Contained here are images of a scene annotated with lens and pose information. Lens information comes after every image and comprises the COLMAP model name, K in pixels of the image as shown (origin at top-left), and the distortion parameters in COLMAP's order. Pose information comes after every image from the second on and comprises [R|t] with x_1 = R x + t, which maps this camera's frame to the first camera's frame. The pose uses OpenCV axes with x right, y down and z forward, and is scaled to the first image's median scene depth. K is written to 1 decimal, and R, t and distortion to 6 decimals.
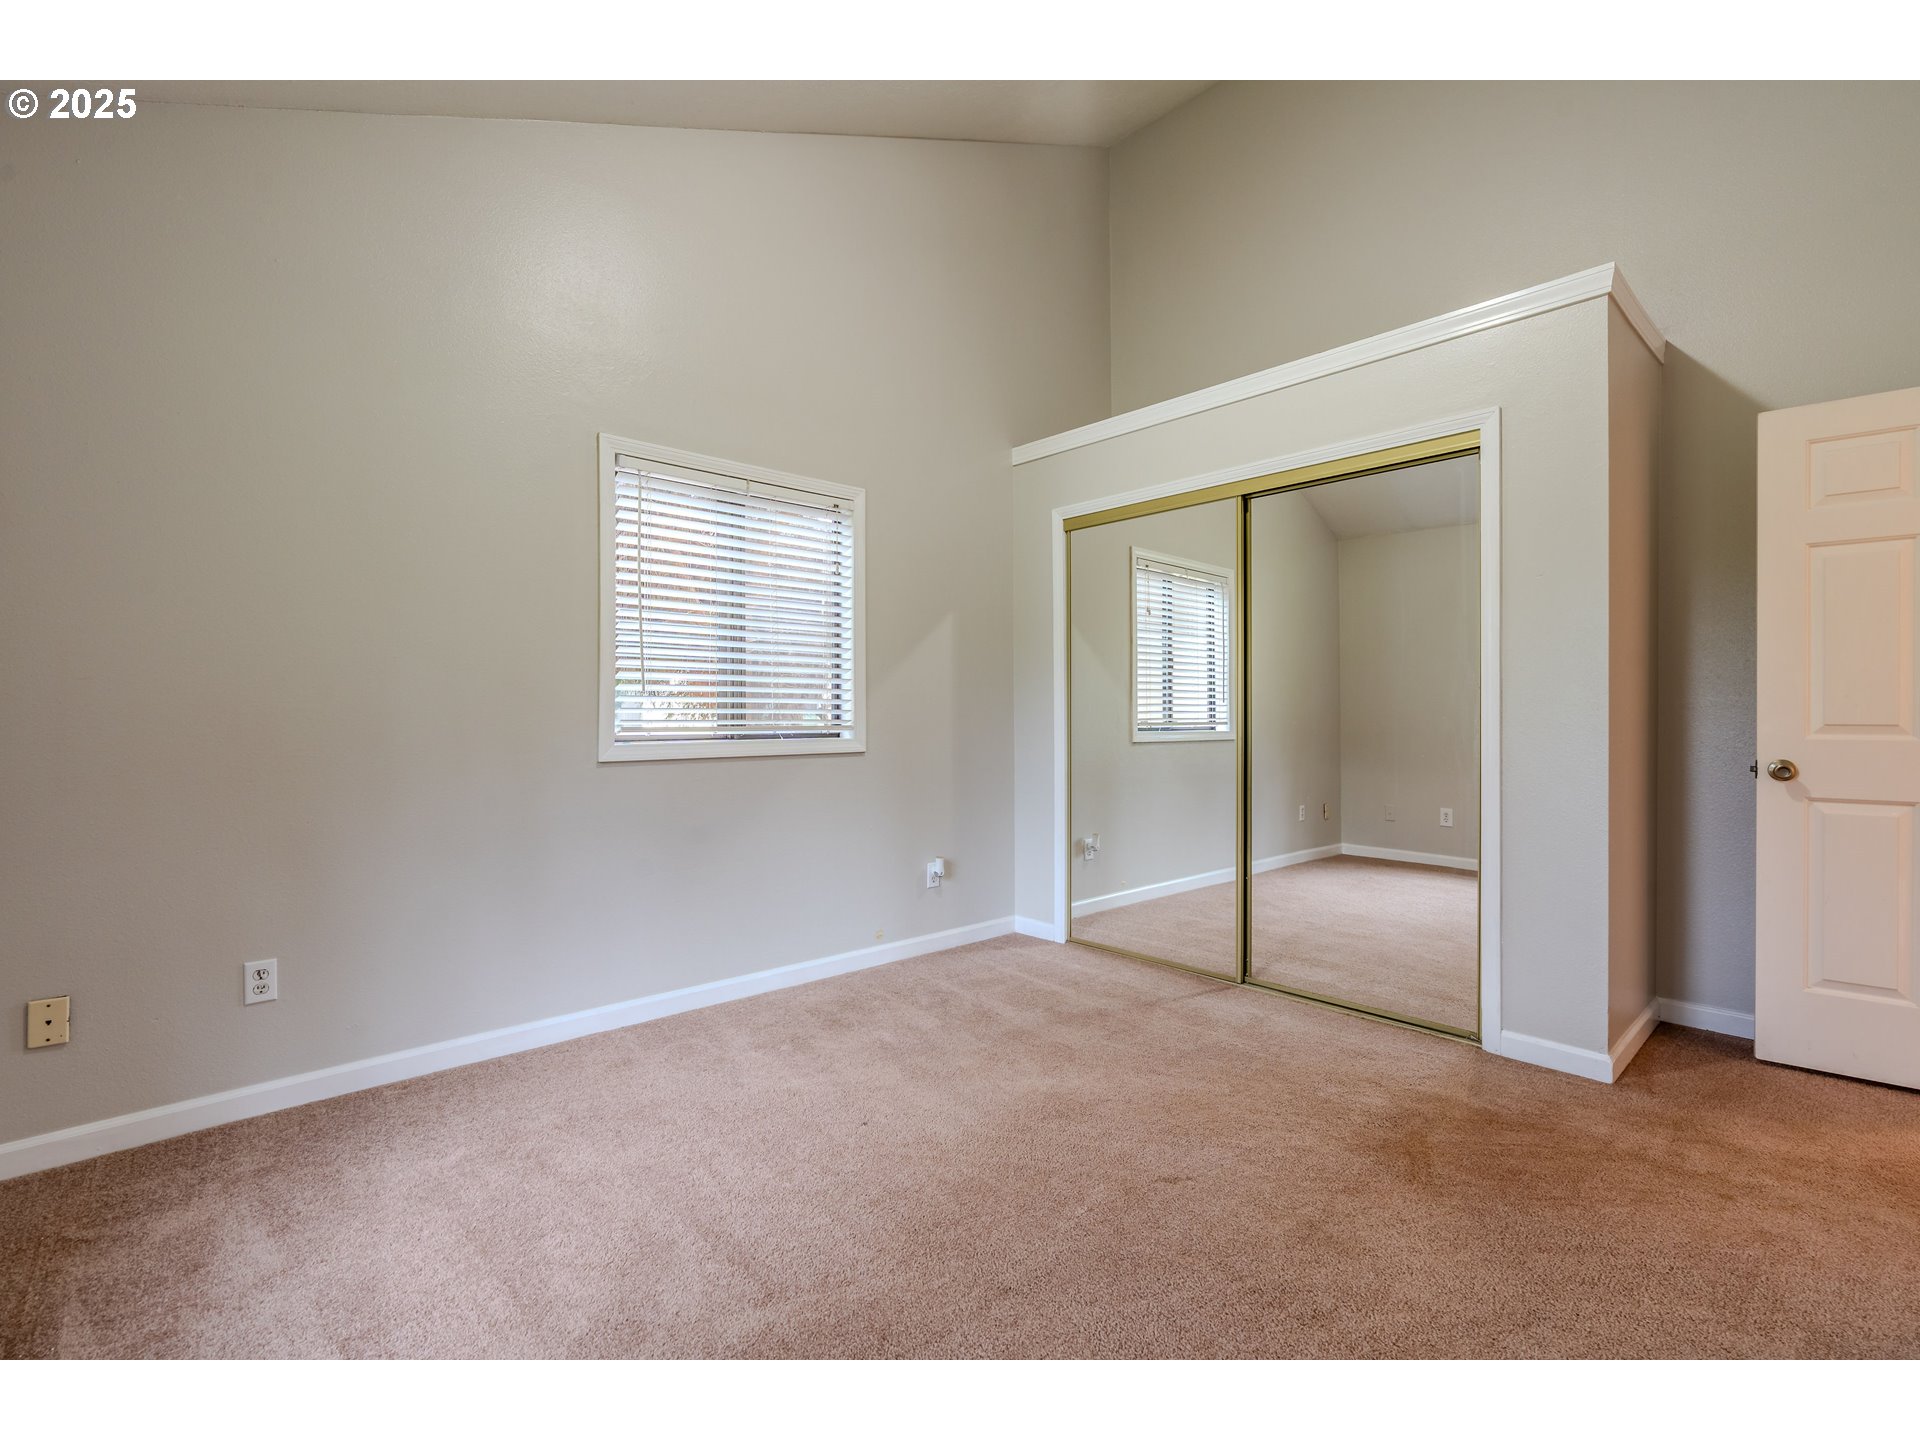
lens RADIAL K [[863.6, 0, 960.0], [0, 863.6, 720.0], [0, 0, 1]] dist [0.000133, -0.000044]
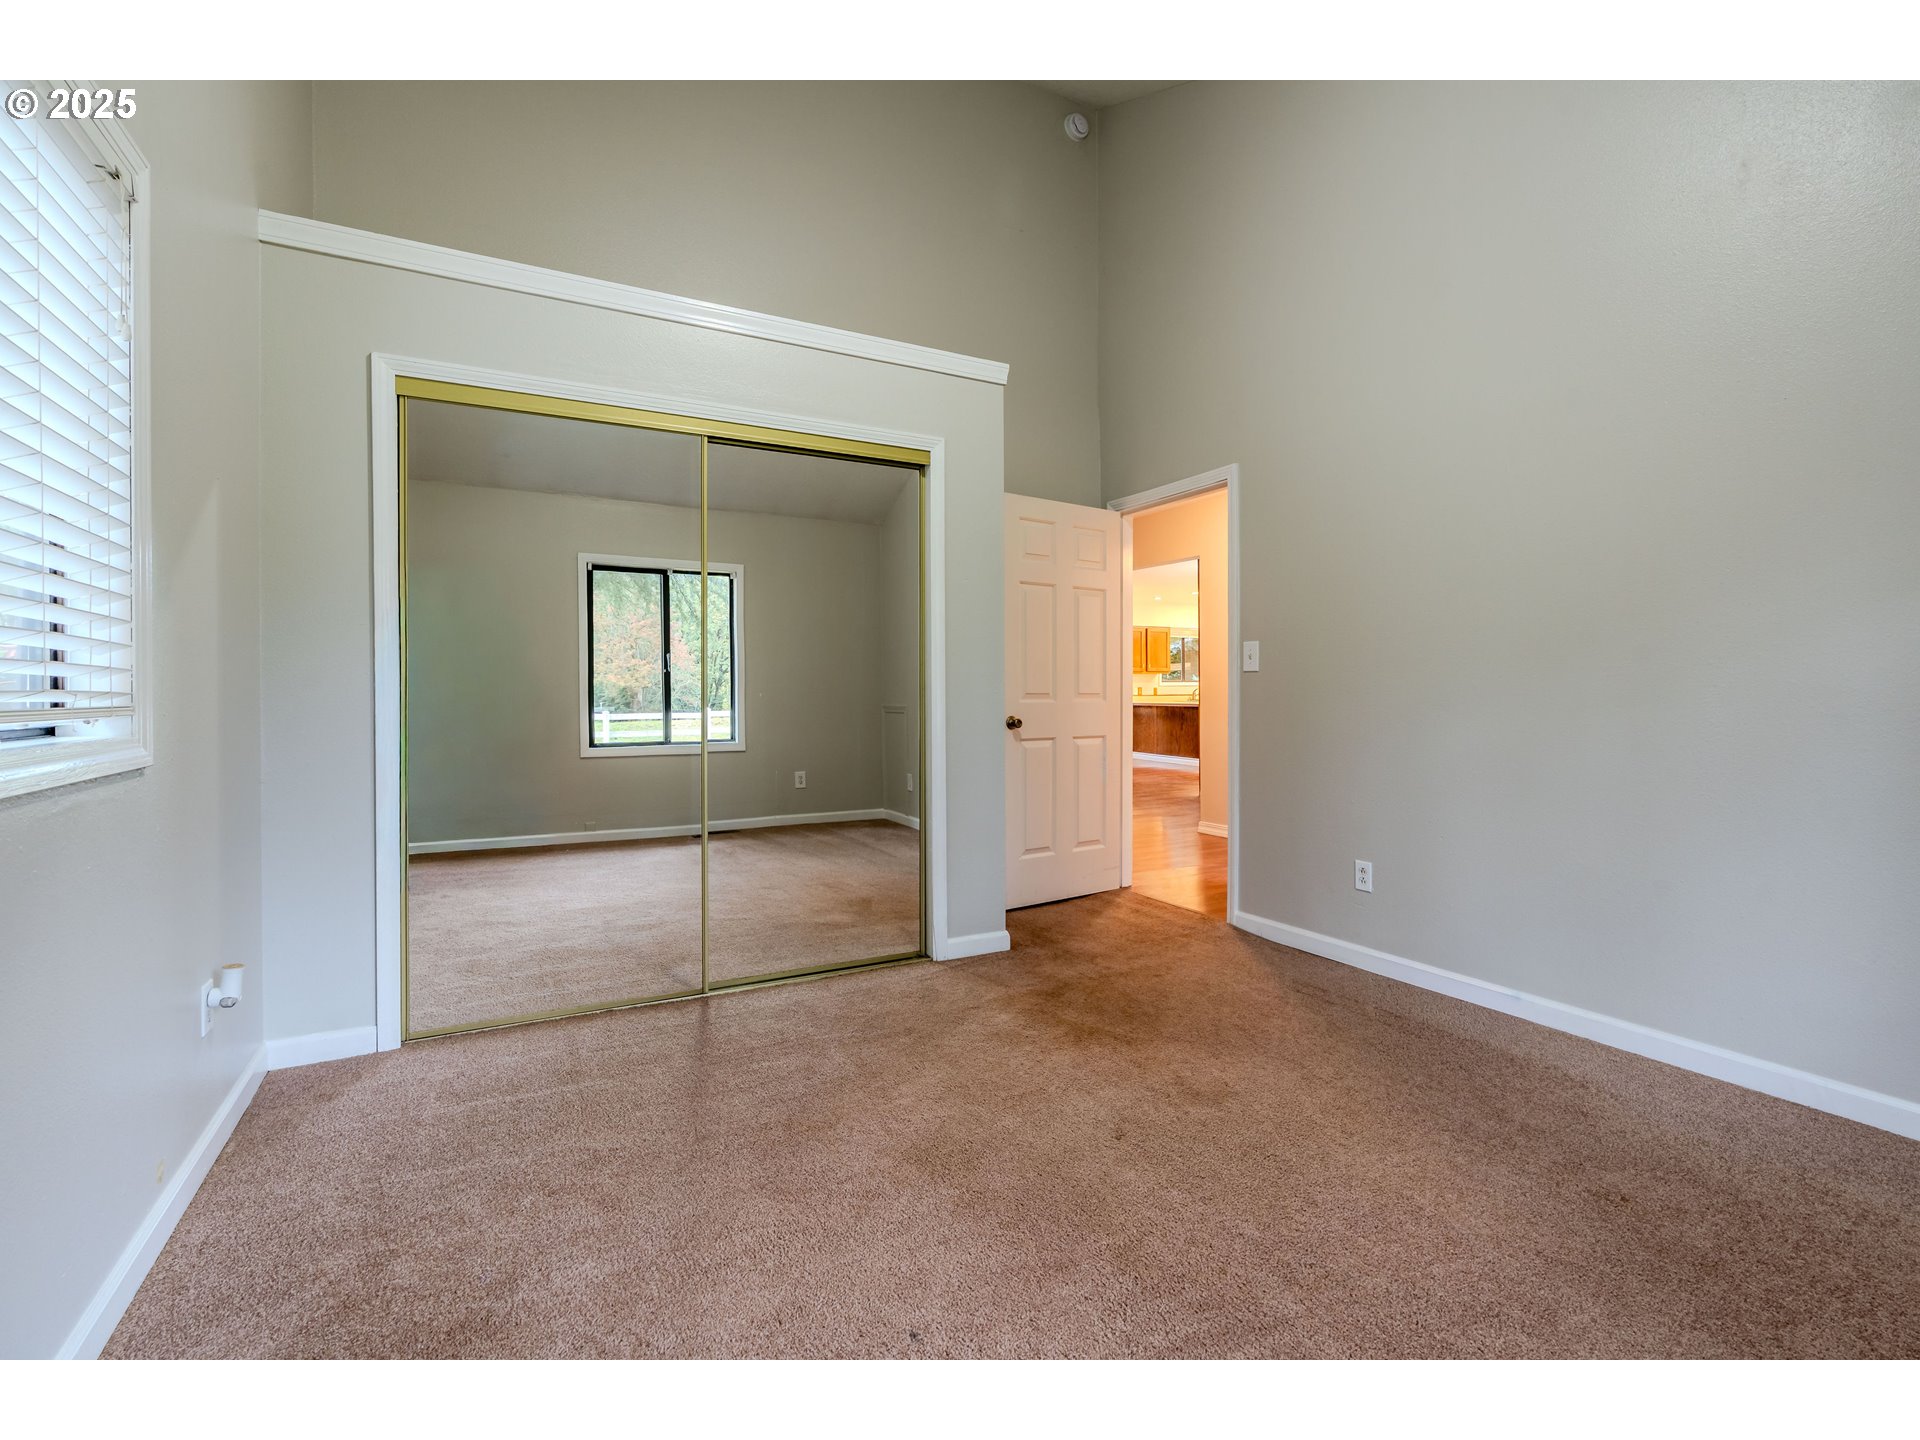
lens RADIAL K [[882.3, 0, 962.8], [0, 882.3, 693.2], [0, 0, 1]] dist [-0.001481, -0.000448]
pose [[0.240548, -0.003763, 0.970630, -0.531639], [0.003242, 0.999990, 0.003074, -0.000531], [-0.970632, 0.002407, 0.240558, 0.590449]]
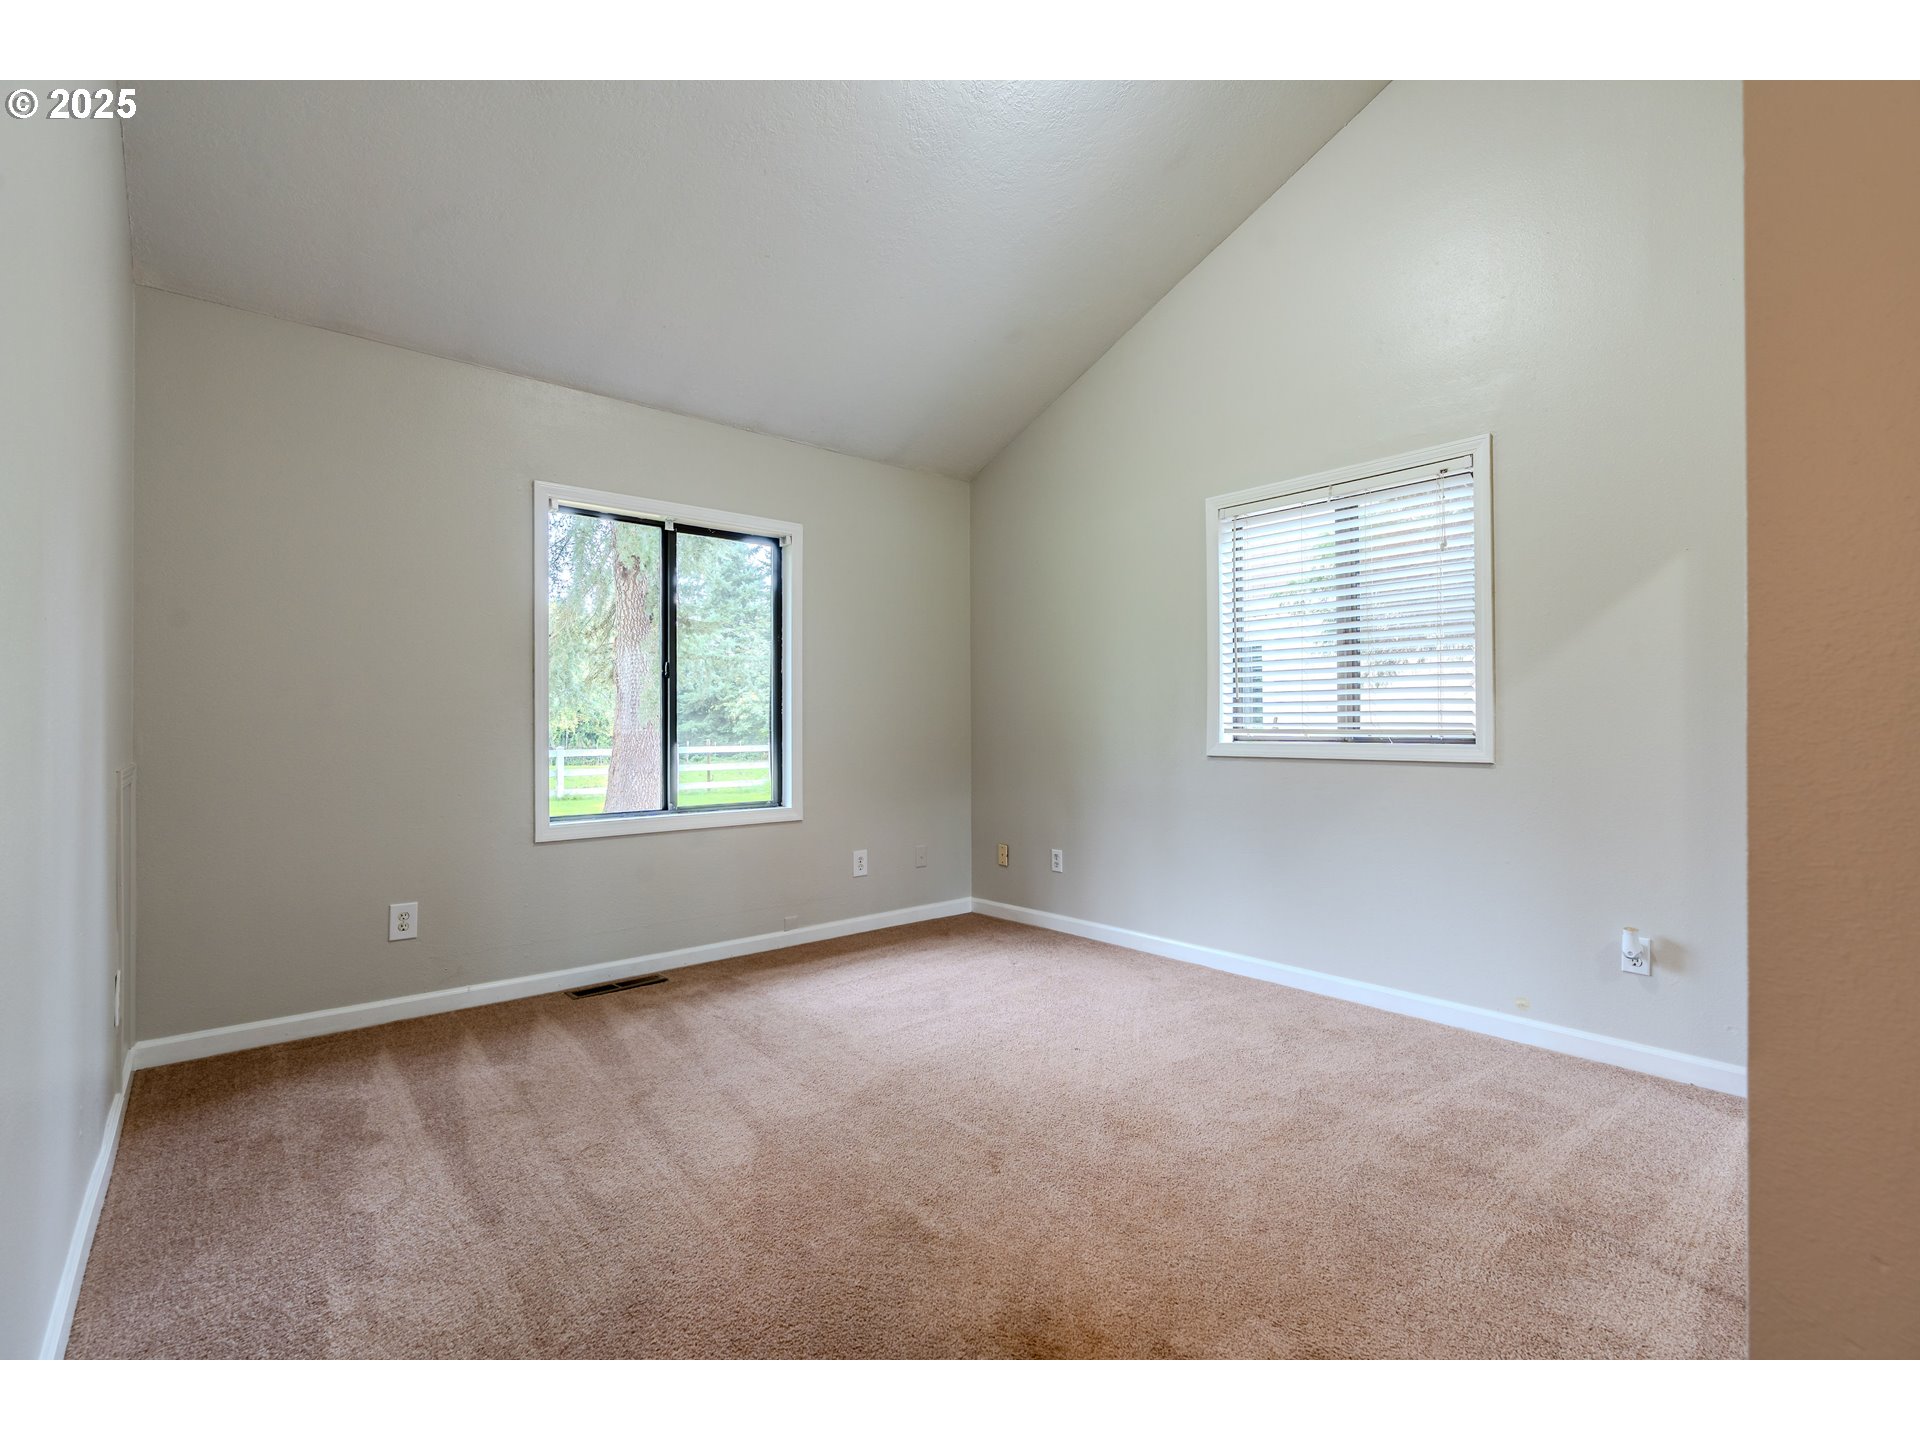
lens RADIAL K [[863.6, 0, 960.0], [0, 863.6, 720.0], [0, 0, 1]] dist [0.000133, -0.000044]
pose [[-0.025623, -0.001922, -0.999670, 0.834558], [0.002352, 0.999995, -0.001983, -0.002894], [0.999669, -0.002402, -0.025618, 0.635894]]
